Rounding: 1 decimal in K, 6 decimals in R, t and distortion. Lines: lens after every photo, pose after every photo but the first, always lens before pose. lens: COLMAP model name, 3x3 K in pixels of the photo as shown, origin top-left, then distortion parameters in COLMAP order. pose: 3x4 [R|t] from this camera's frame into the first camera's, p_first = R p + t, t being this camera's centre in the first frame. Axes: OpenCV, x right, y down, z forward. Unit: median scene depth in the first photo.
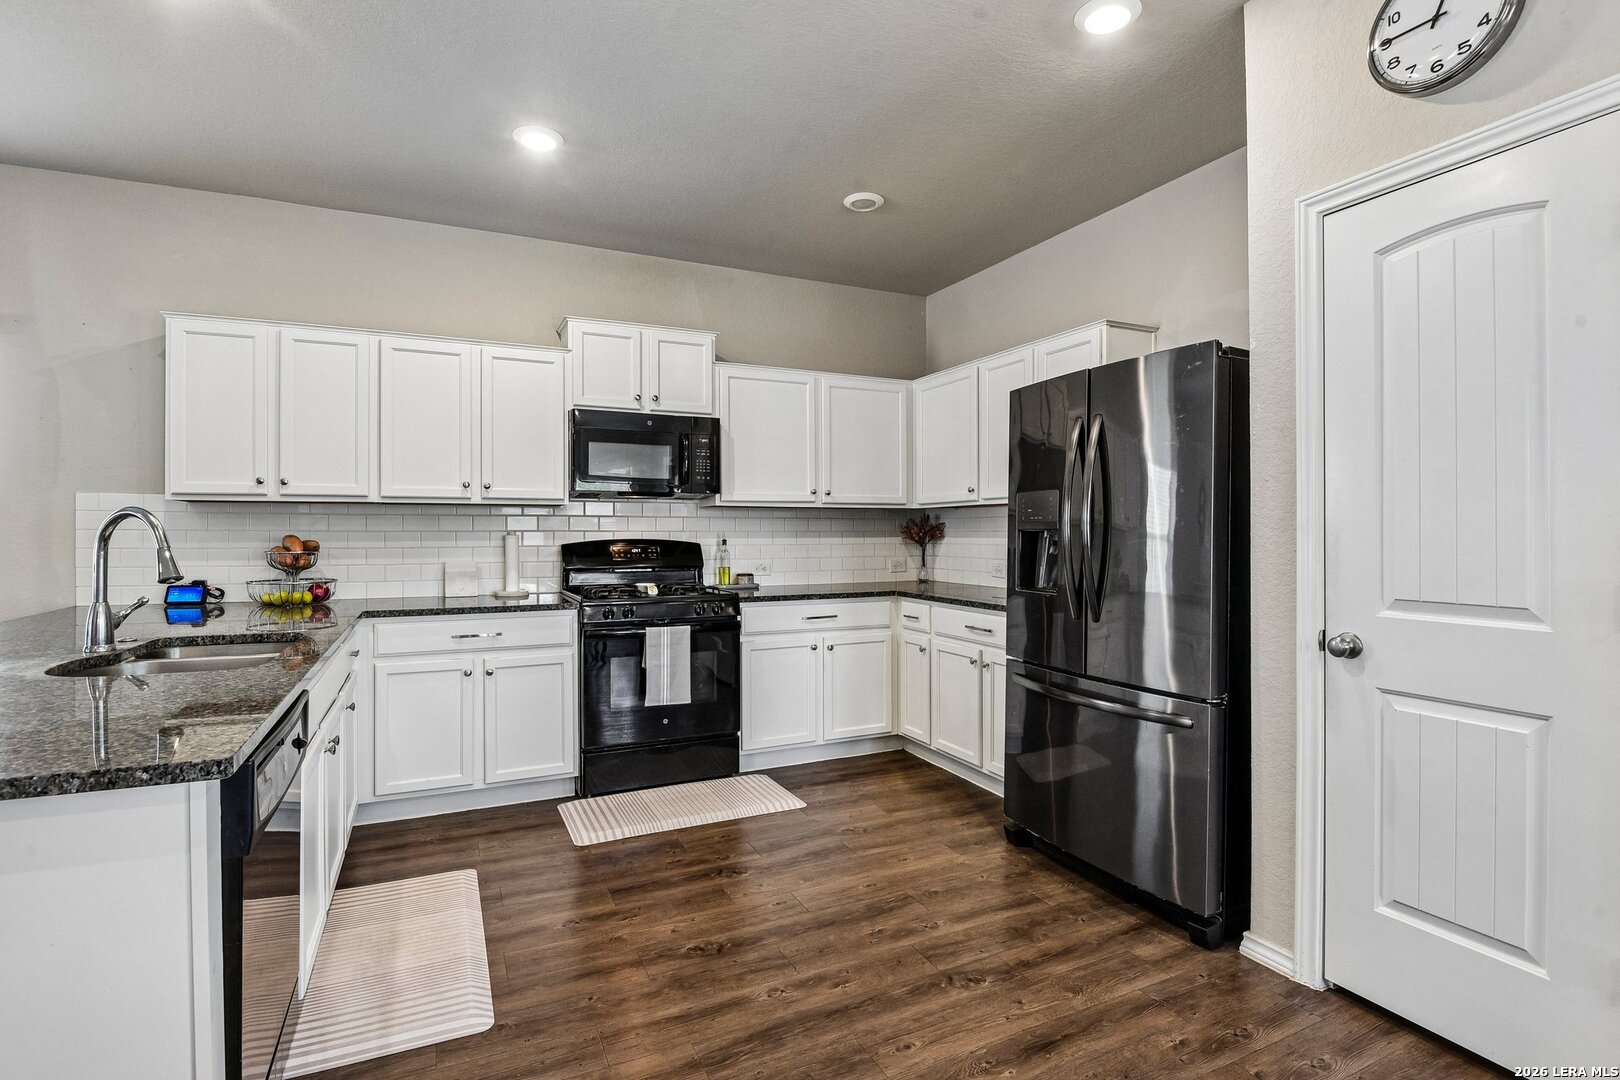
lens RADIAL K [[771.8, 0, 805.5], [0, 771.8, 533.5], [0, 0, 1]] dist [-0.015074, -0.001395]
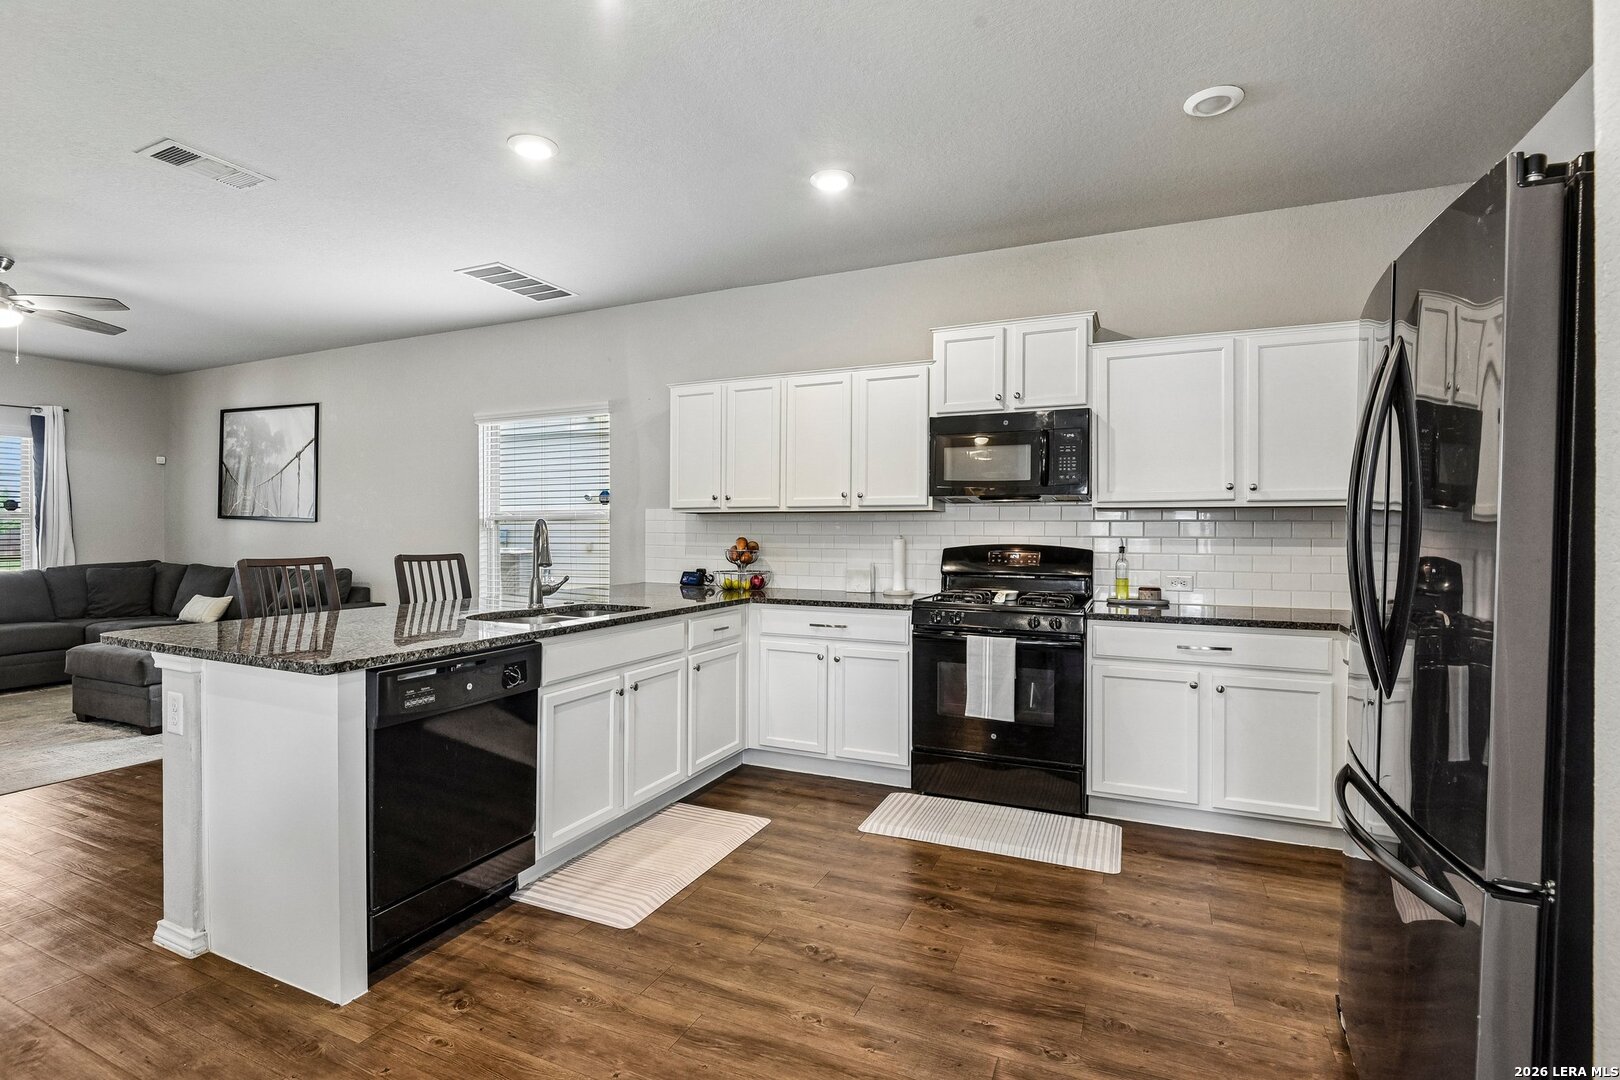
lens RADIAL K [[759.1, 0, 802.8], [0, 759.1, 539.6], [0, 0, 1]] dist [-0.000398, -0.011591]
pose [[0.646724, 0.009028, -0.762671, 0.379386], [-0.007548, 0.999957, 0.005437, -0.002097], [0.762687, 0.002240, 0.646764, 0.215349]]
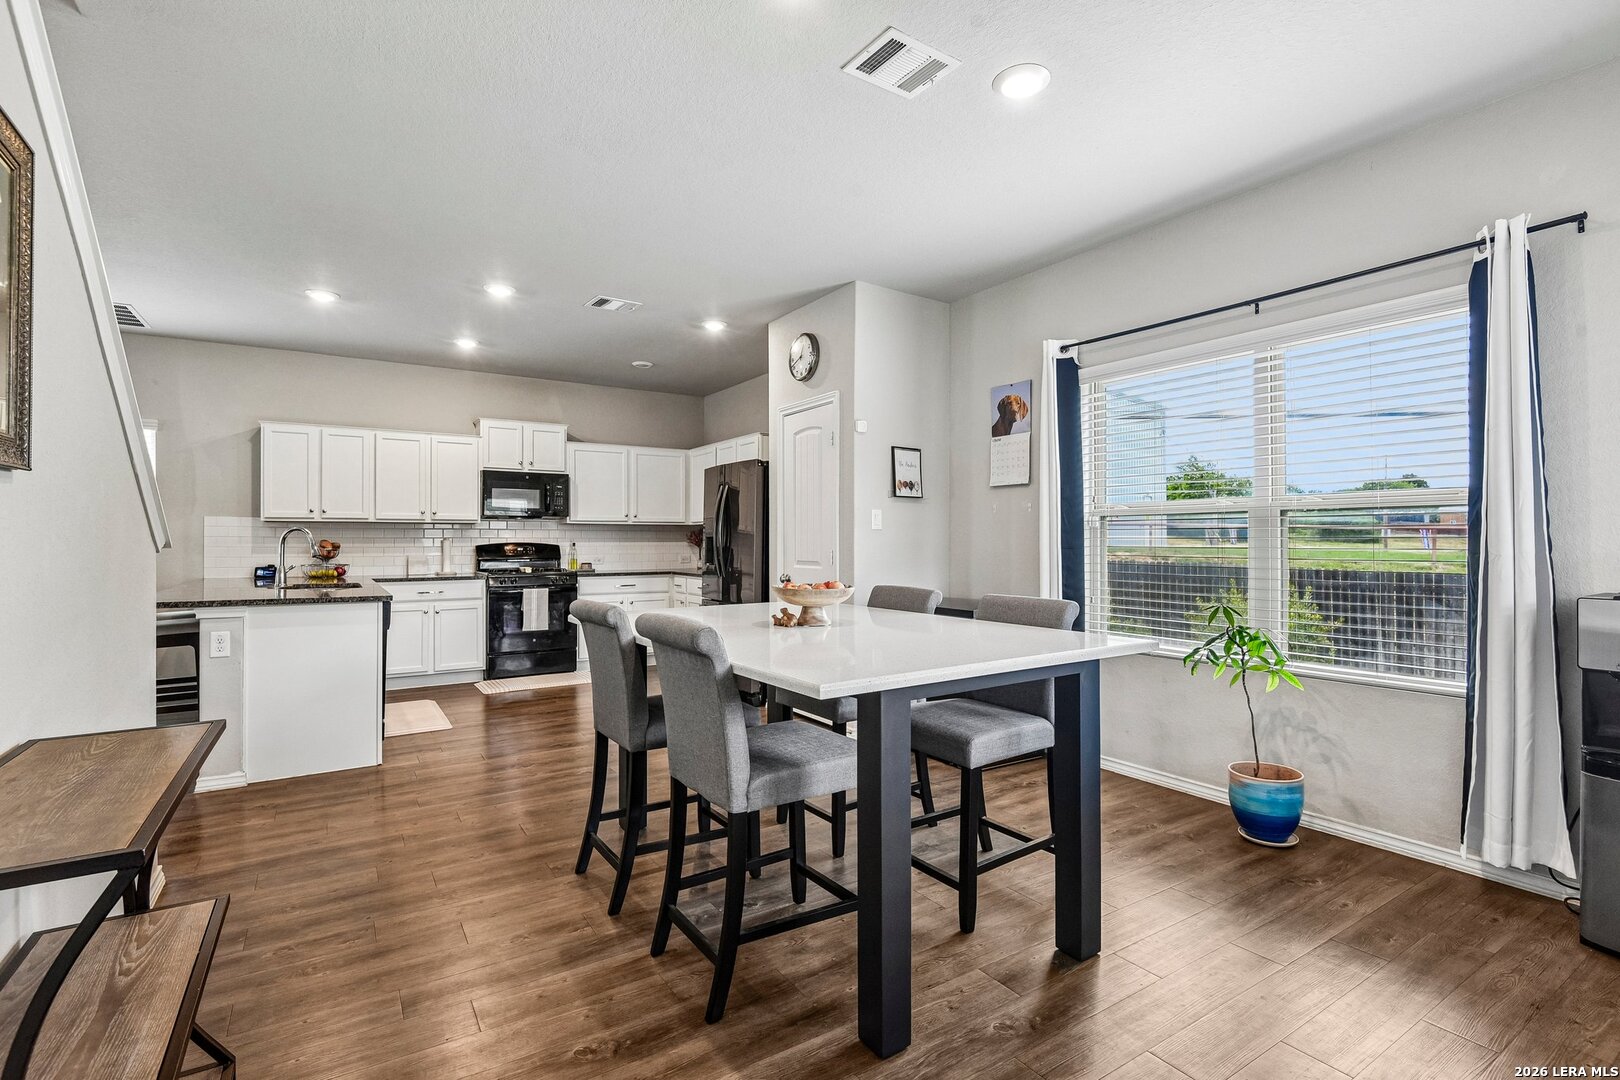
lens RADIAL K [[747.1, 0, 804.0], [0, 747.1, 535.3], [0, 0, 1]] dist [-0.020574, -0.000073]
pose [[0.992437, -0.000440, 0.122751, 0.242335], [0.001771, 0.999941, -0.010734, 0.011673], [-0.122739, 0.010871, 0.992379, -0.863055]]
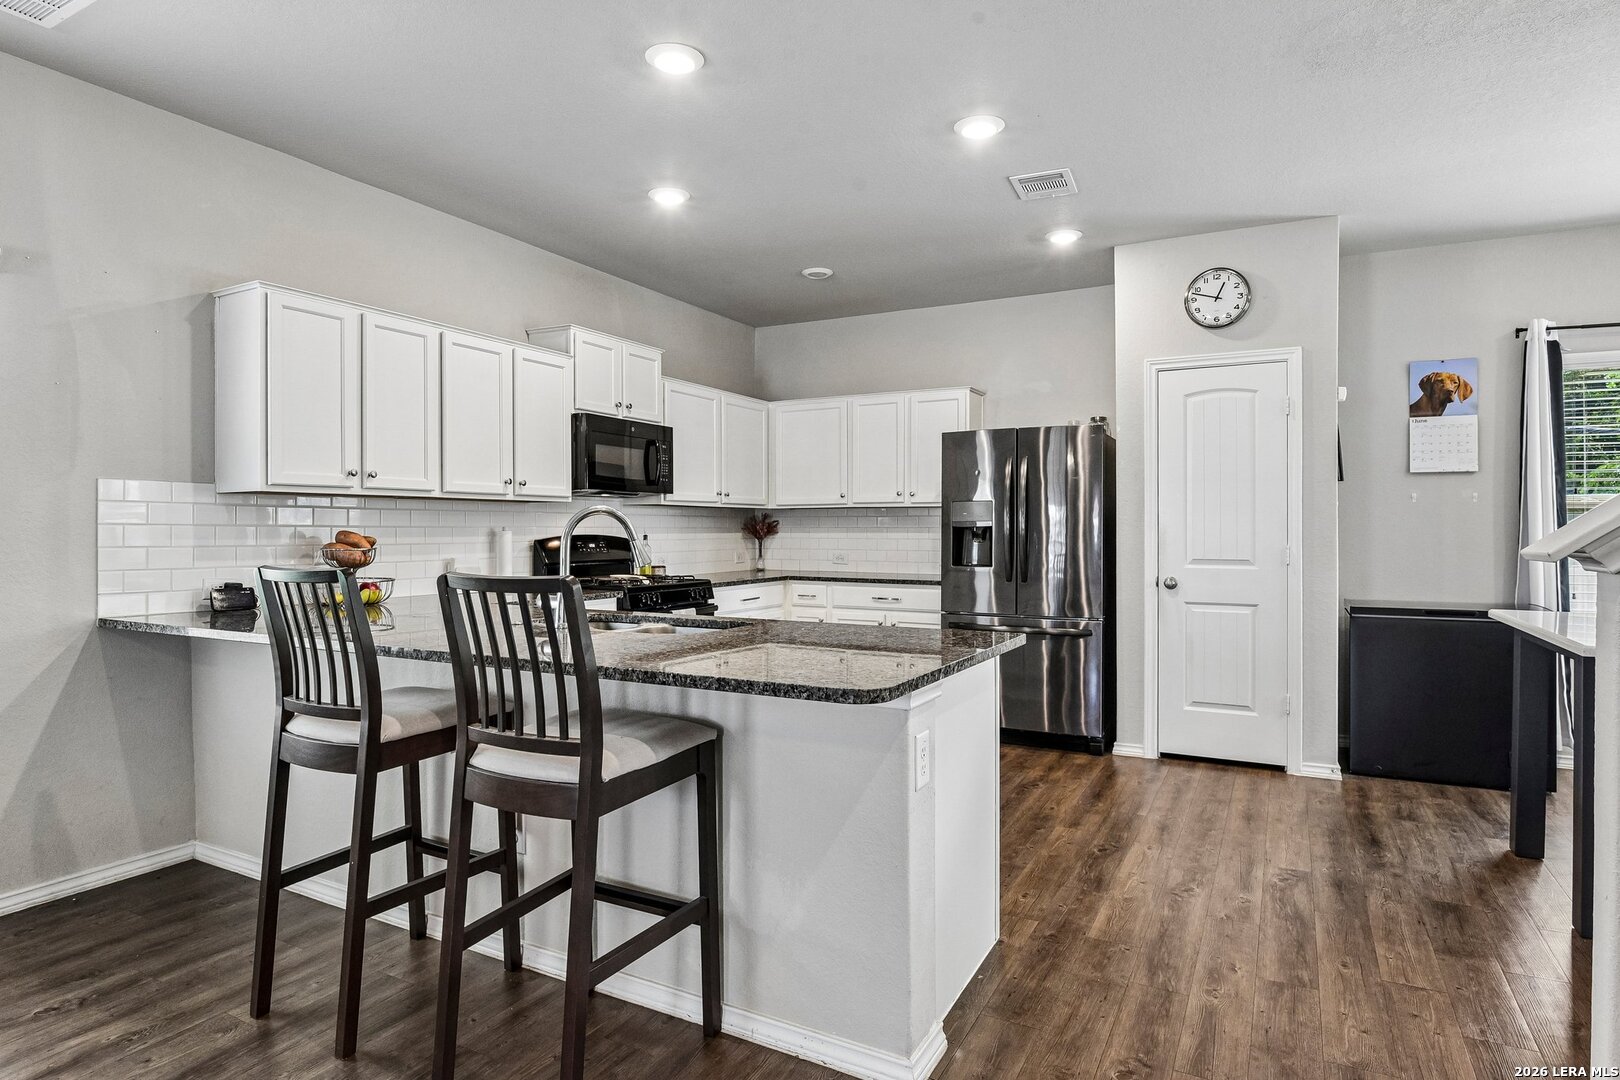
lens RADIAL K [[886.5, 0, 807.0], [0, 886.5, 521.5], [0, 0, 1]] dist [0.020044, -0.032780]
pose [[0.804915, 0.005091, 0.593368, -0.814207], [0.000983, 0.999950, -0.009912, 0.001901], [-0.593389, 0.008561, 0.804870, -0.186622]]
